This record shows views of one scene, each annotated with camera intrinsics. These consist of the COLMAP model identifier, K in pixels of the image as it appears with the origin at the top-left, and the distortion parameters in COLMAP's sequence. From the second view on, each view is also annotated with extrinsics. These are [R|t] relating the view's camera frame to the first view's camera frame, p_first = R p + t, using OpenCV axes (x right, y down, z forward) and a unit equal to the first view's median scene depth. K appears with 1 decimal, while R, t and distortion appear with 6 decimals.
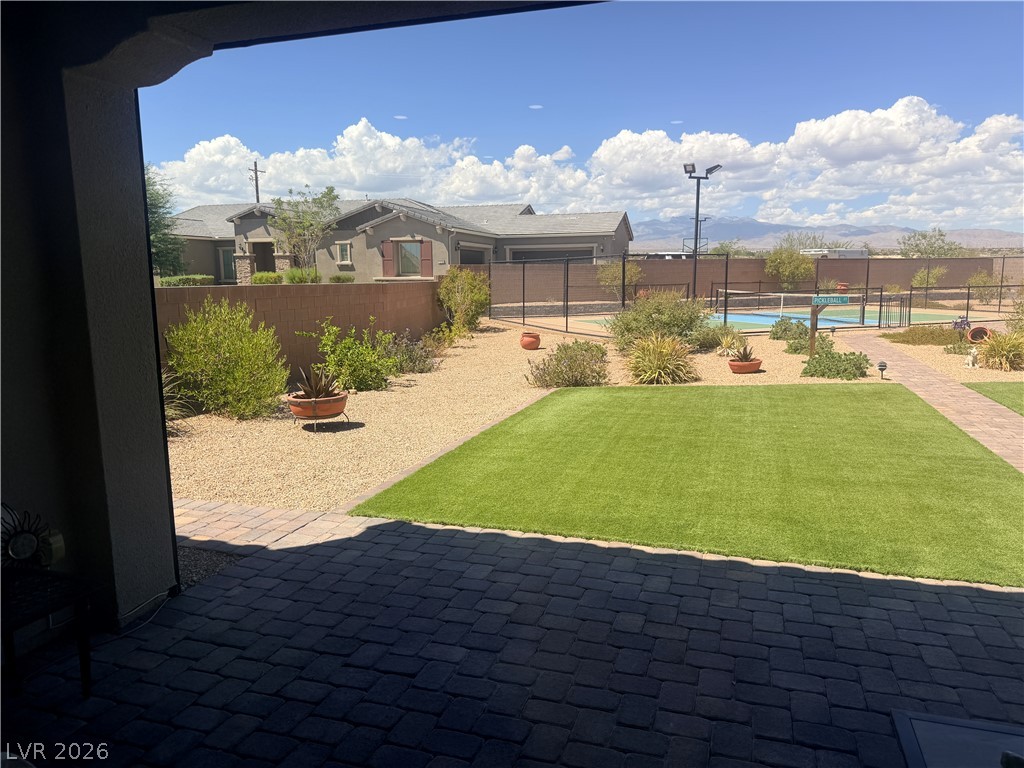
lens RADIAL K [[718.9, 0, 516.3], [0, 718.9, 392.6], [0, 0, 1]] dist [0.051934, -0.069908]
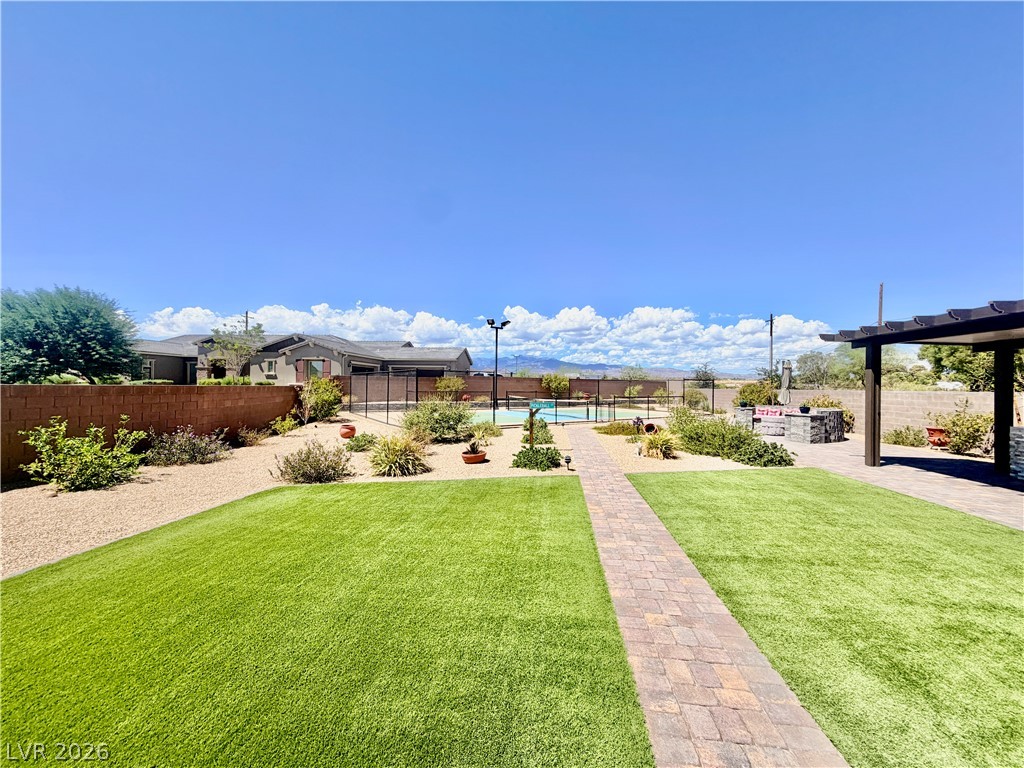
lens RADIAL K [[408.7, 0, 509.6], [0, 408.7, 383.7], [0, 0, 1]] dist [0.000655, 0.000214]
pose [[0.980582, 0.022067, 0.194863, 0.306266], [0.010657, 0.986184, -0.165309, -0.057577], [-0.195818, 0.164175, 0.966800, 0.365008]]
